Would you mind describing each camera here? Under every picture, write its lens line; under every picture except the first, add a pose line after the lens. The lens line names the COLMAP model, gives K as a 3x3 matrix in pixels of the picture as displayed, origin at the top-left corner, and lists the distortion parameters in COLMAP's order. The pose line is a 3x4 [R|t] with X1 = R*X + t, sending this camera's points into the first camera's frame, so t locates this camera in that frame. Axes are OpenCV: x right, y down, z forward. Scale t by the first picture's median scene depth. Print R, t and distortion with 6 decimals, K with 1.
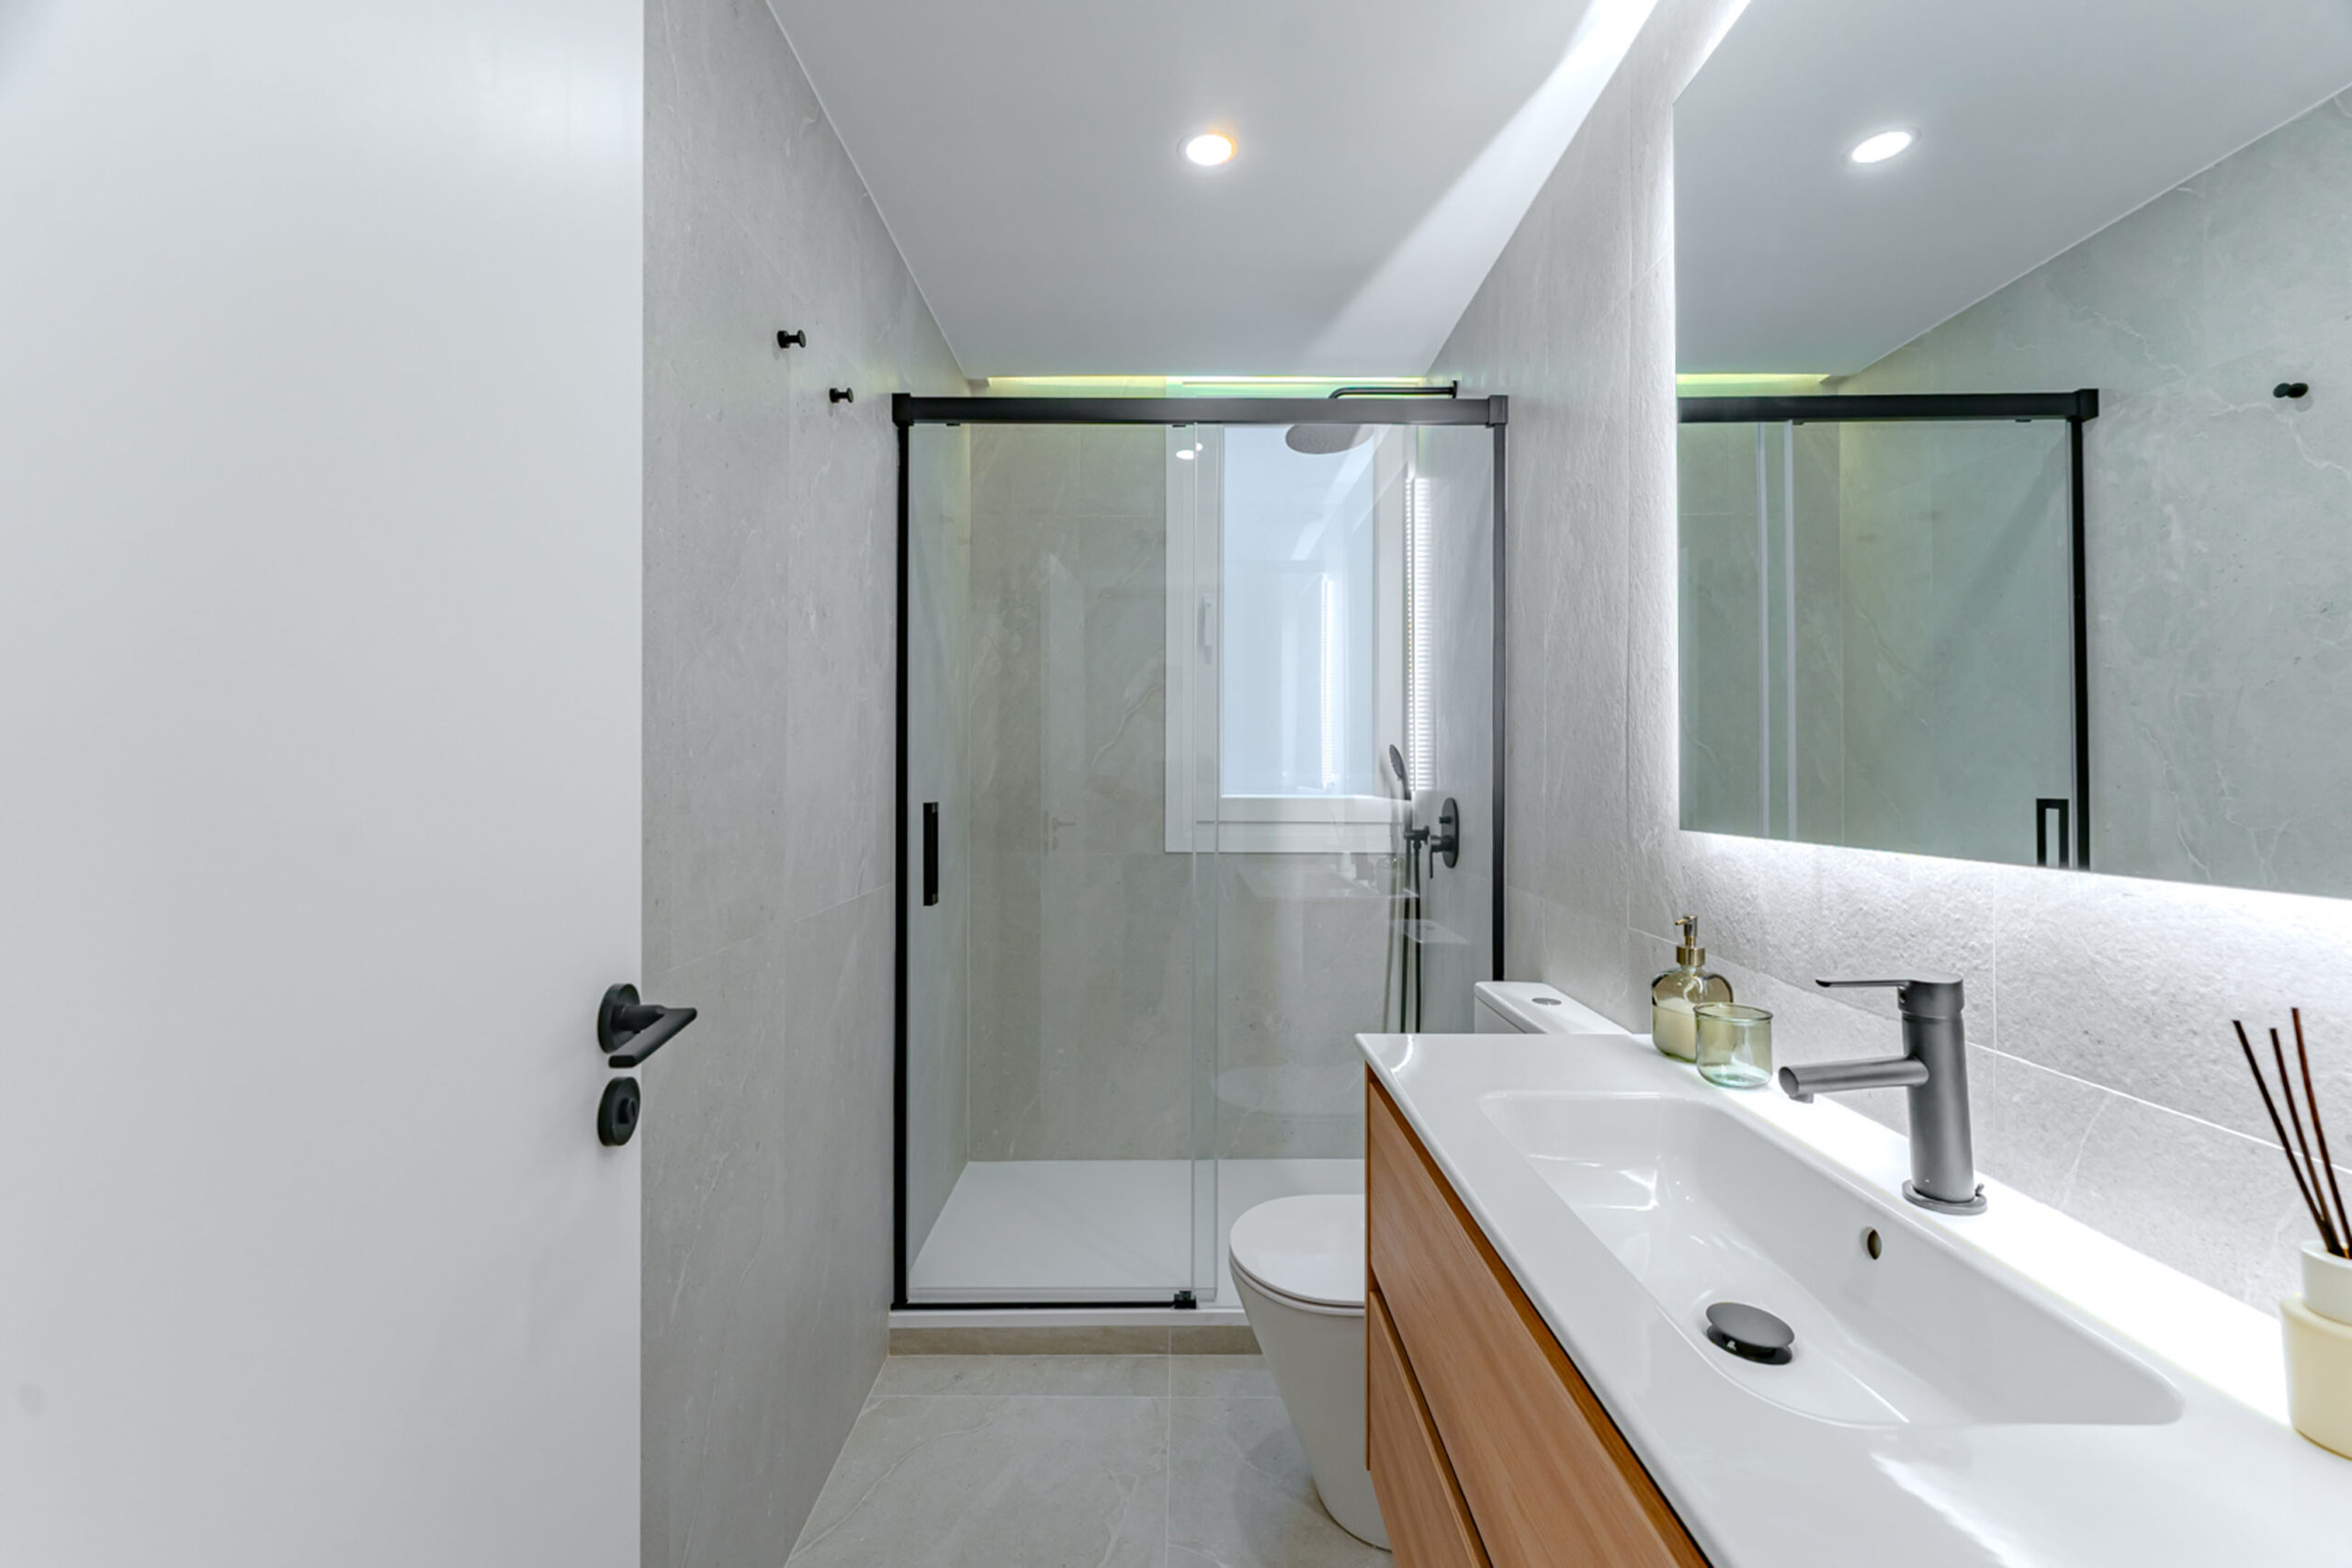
lens RADIAL K [[960.8, 0, 1174.8], [0, 960.8, 768.8], [0, 0, 1]] dist [0.003530, -0.000829]
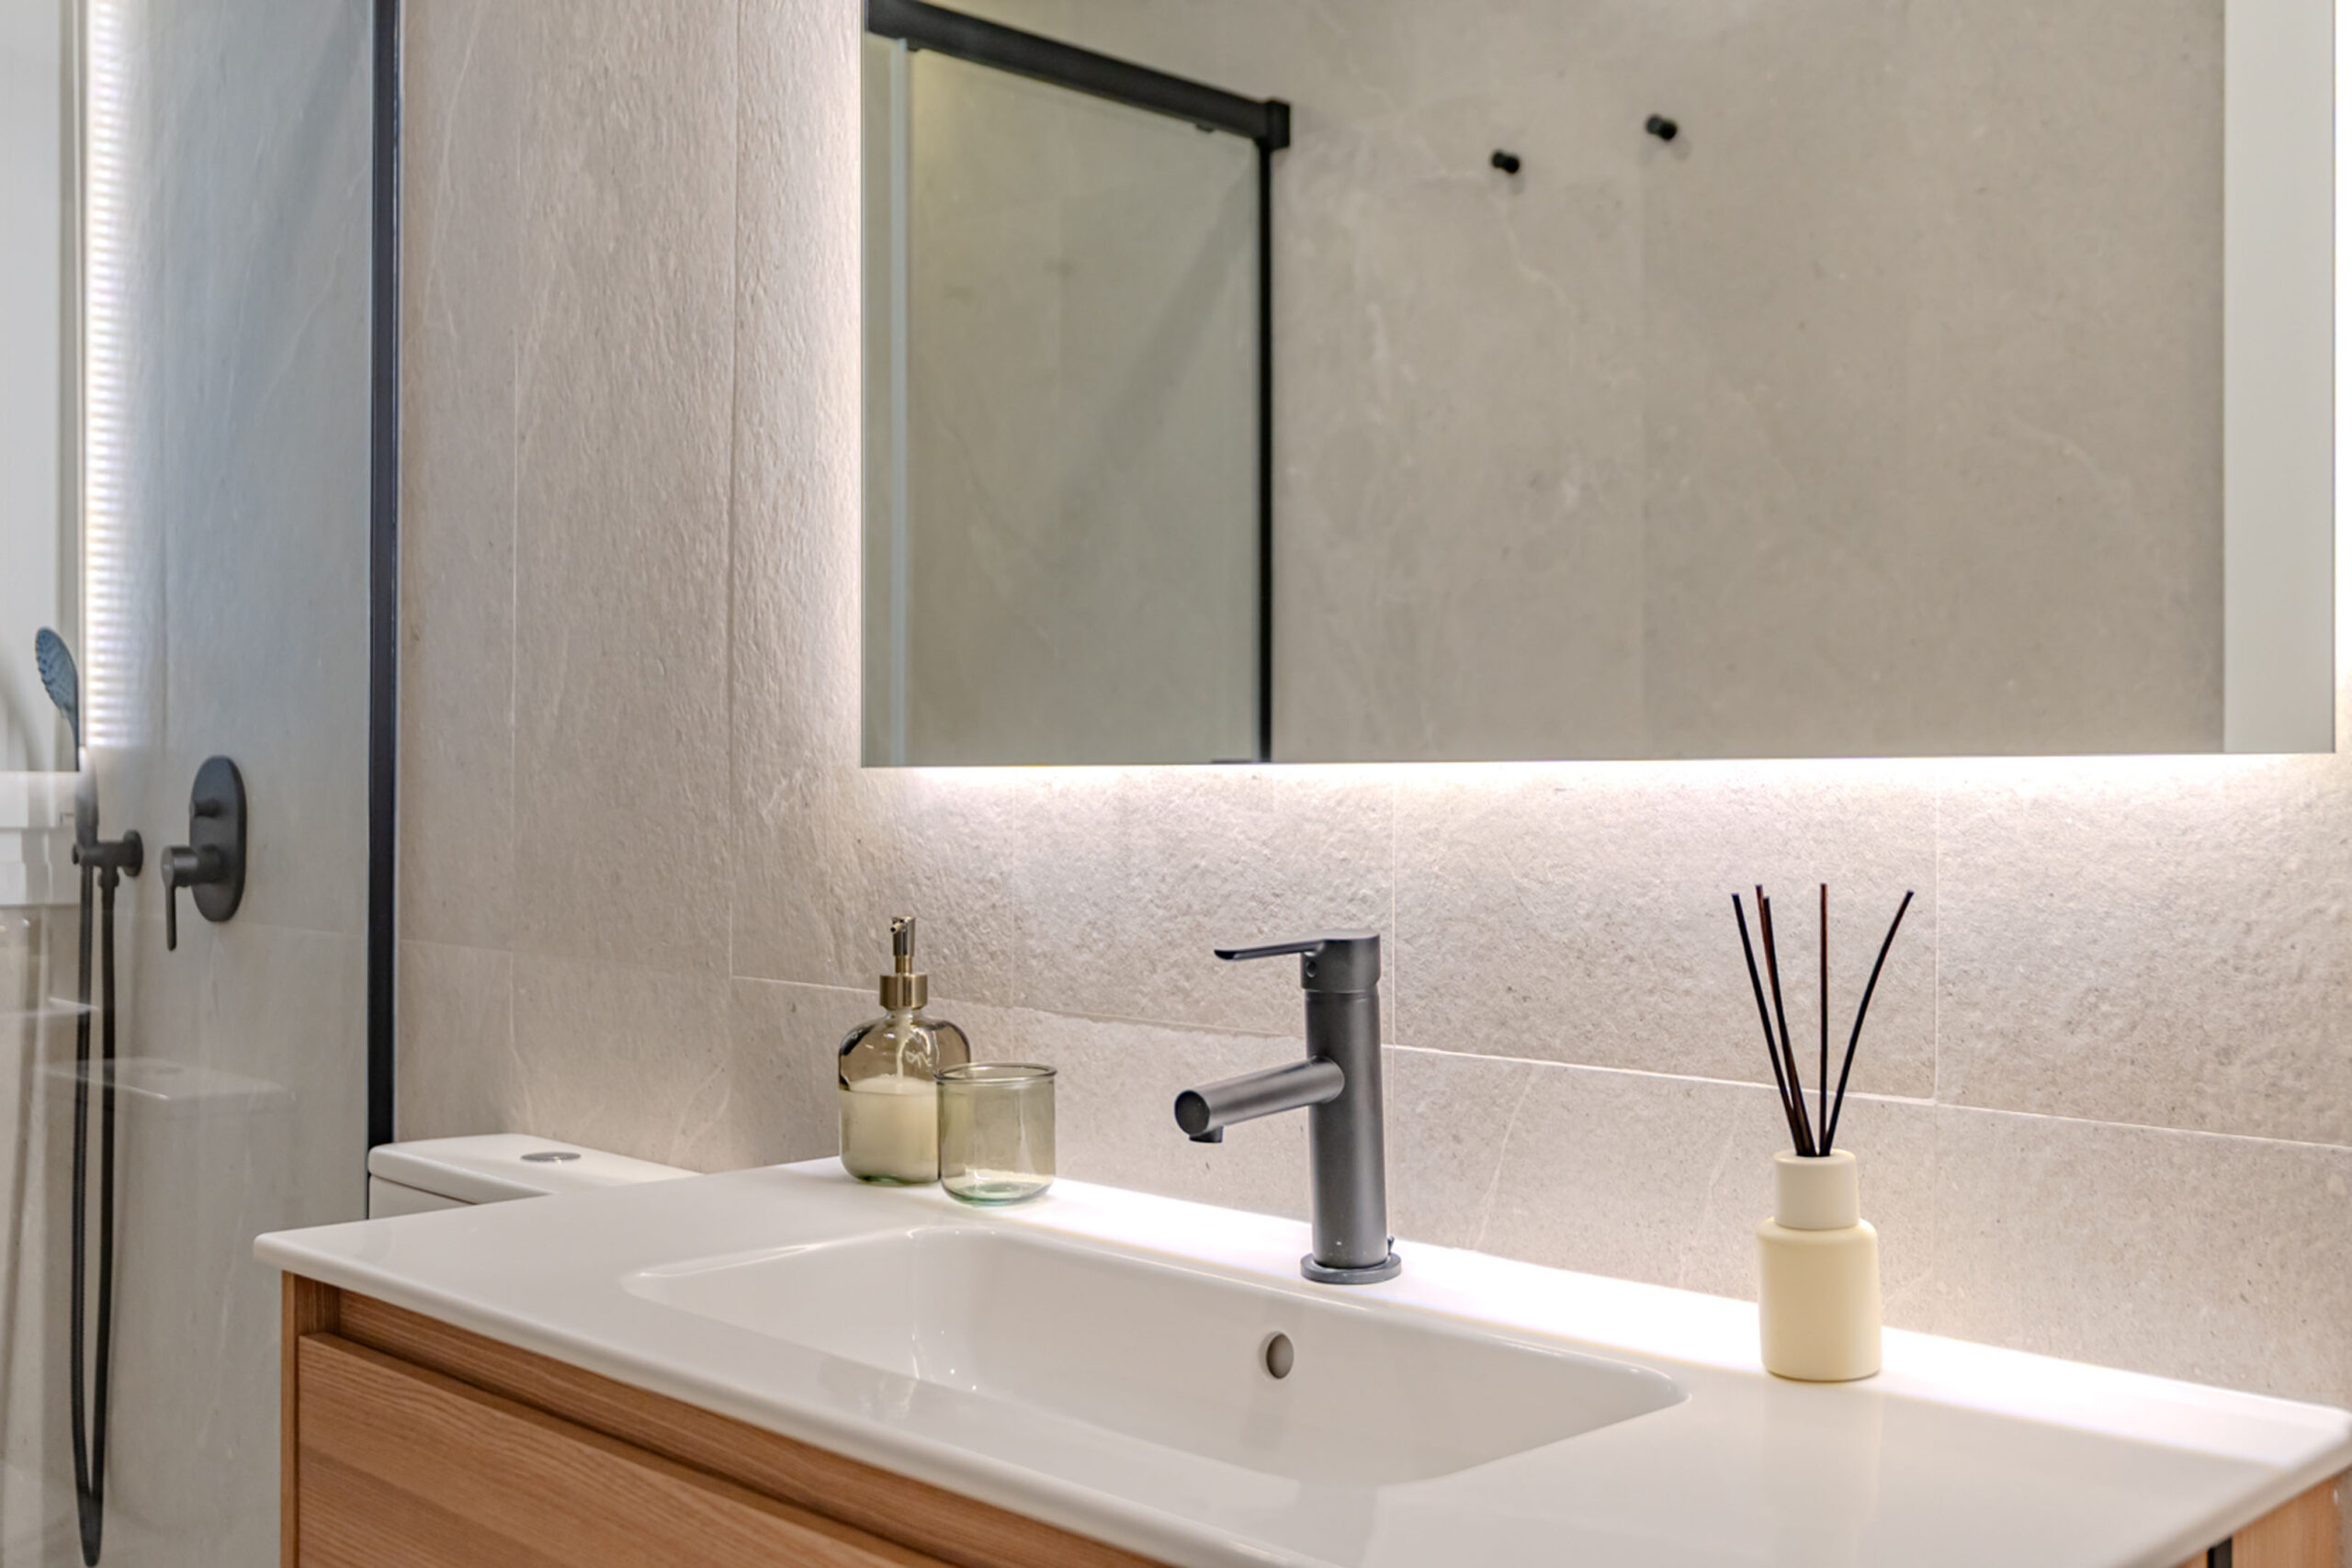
lens RADIAL K [[2326.5, 0, 1167.8], [0, 2326.5, 794.8], [0, 0, 1]] dist [0.003252, 0.000000]
pose [[0.707238, 0.000142, 0.706975, -0.177835], [-0.008119, 0.999936, 0.007920, 0.045994], [-0.706929, -0.011341, 0.707194, -0.015905]]
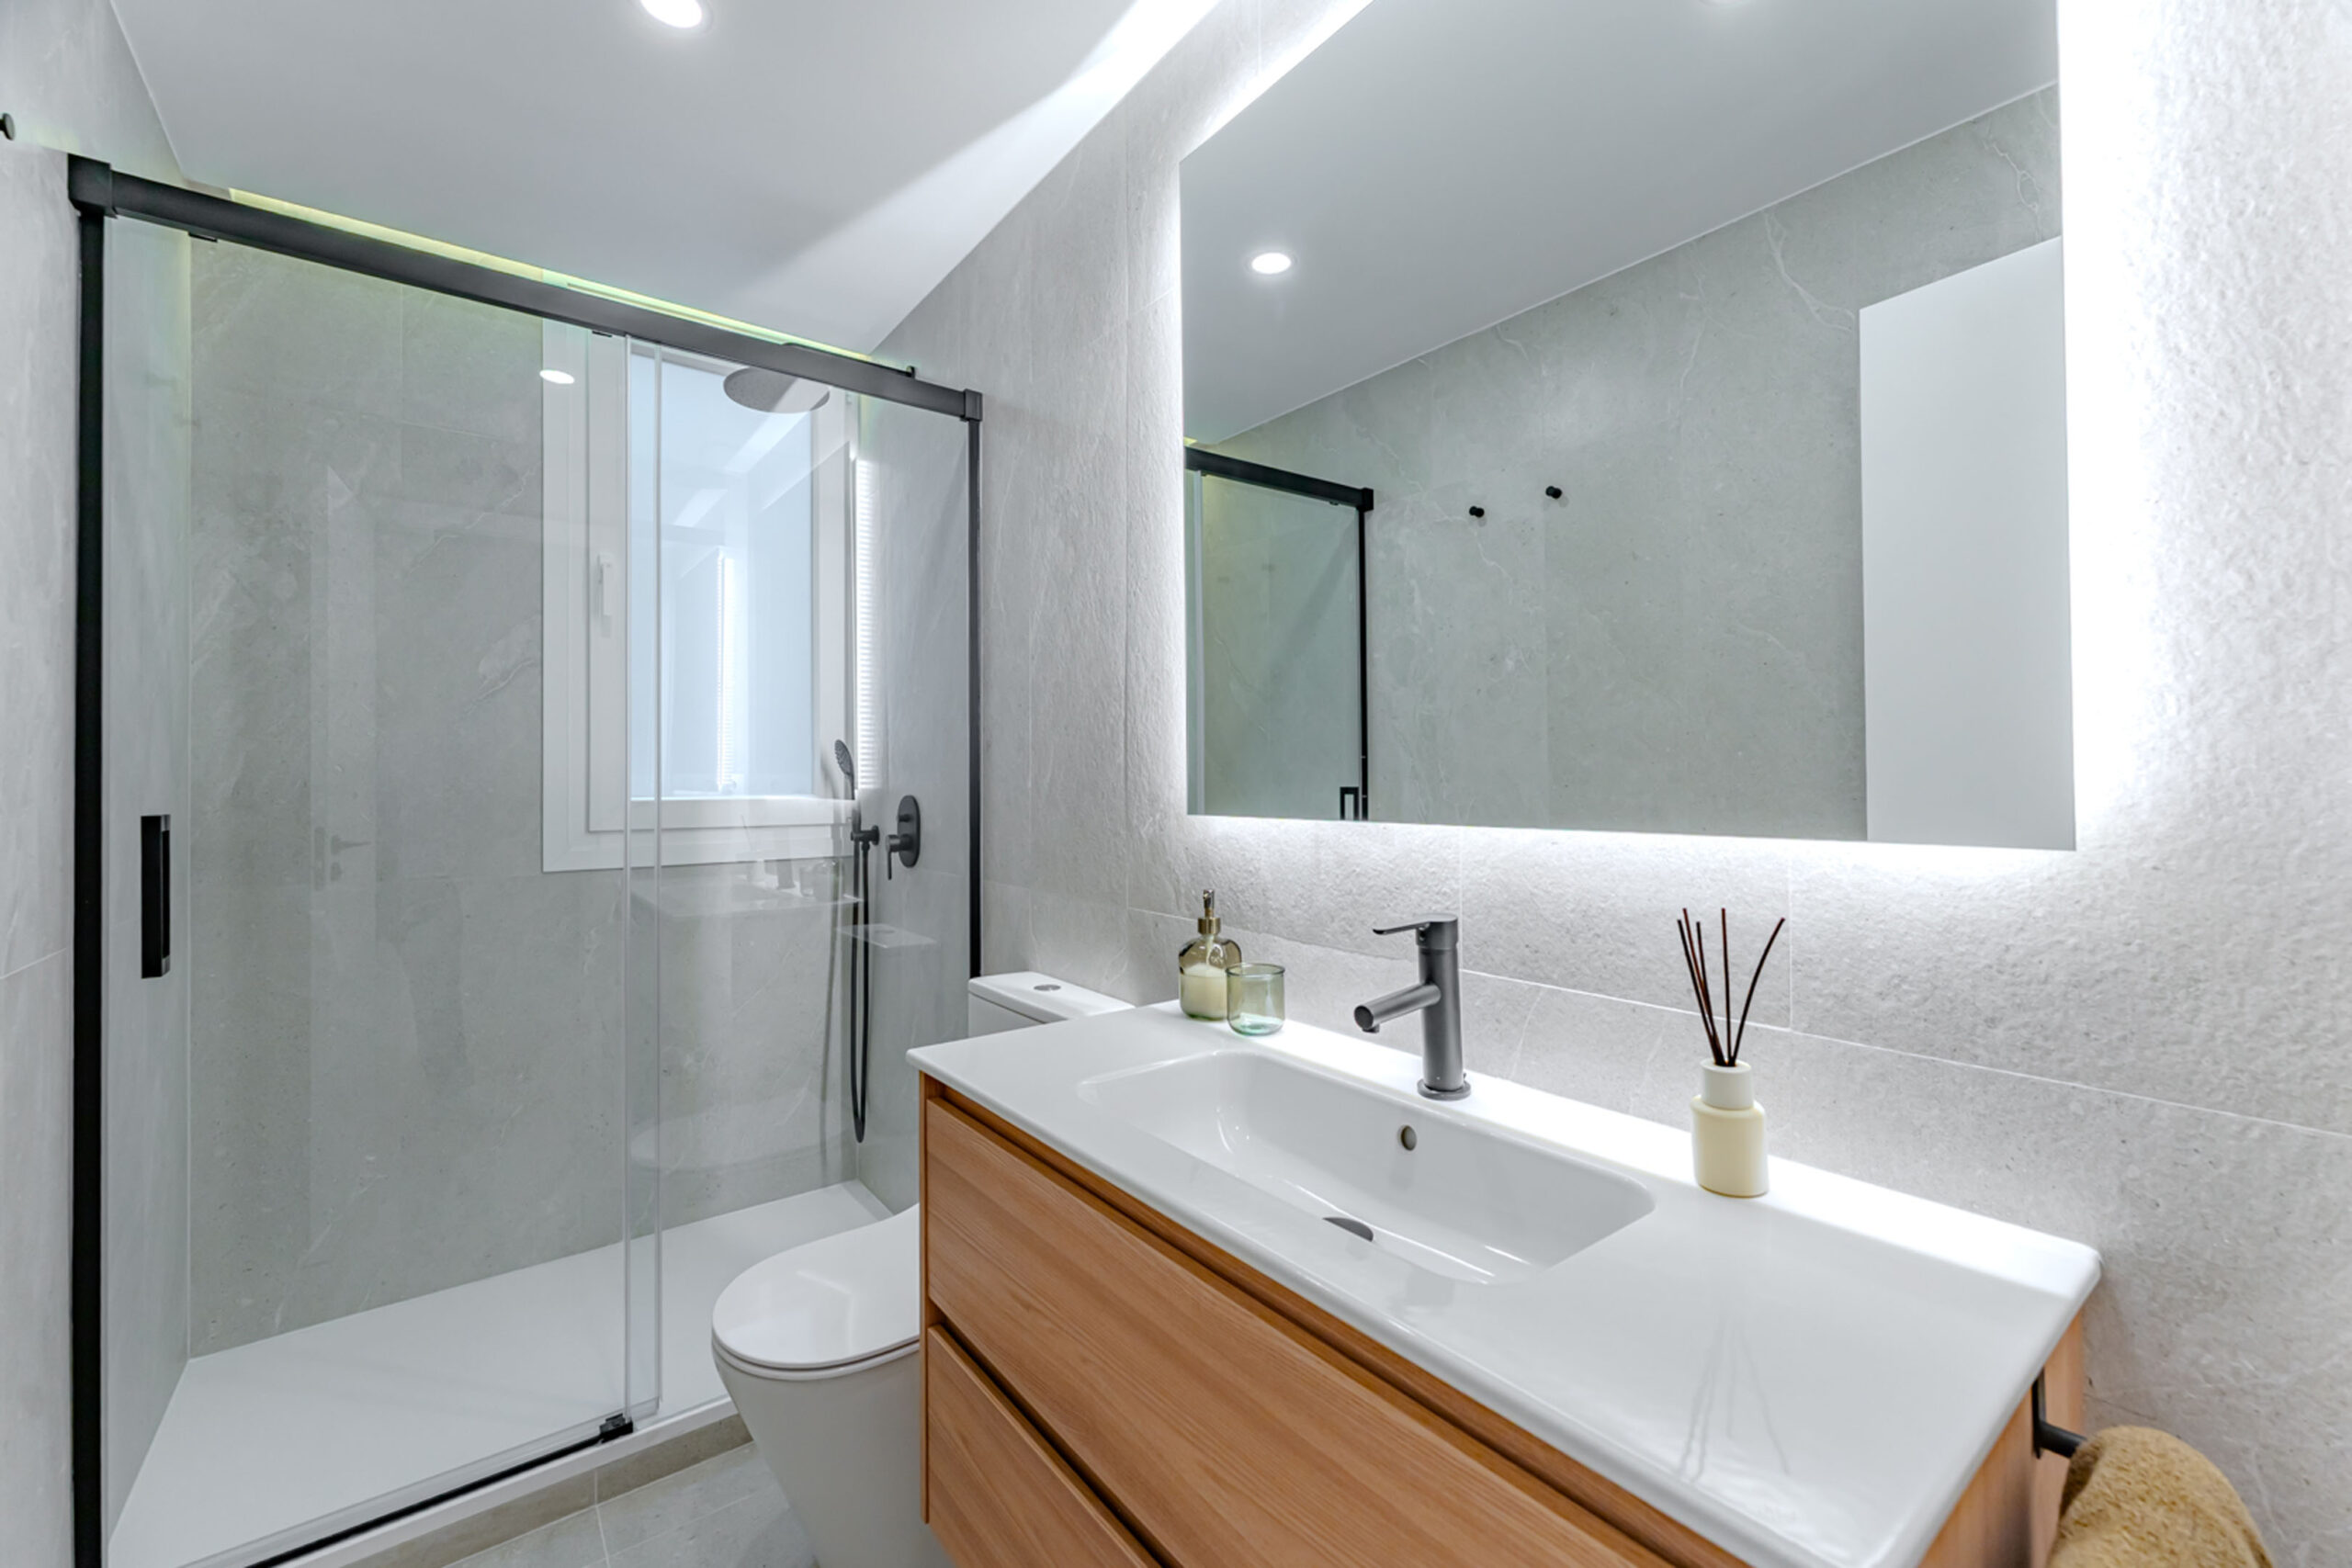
lens RADIAL K [[960.8, 0, 1176.7], [0, 960.8, 768.7], [0, 0, 1]] dist [0.003530, -0.000829]
pose [[0.795744, -0.001373, 0.605632, -0.109179], [0.003655, 0.999990, -0.002534, 0.008908], [-0.605622, 0.004230, 0.795741, 0.082900]]
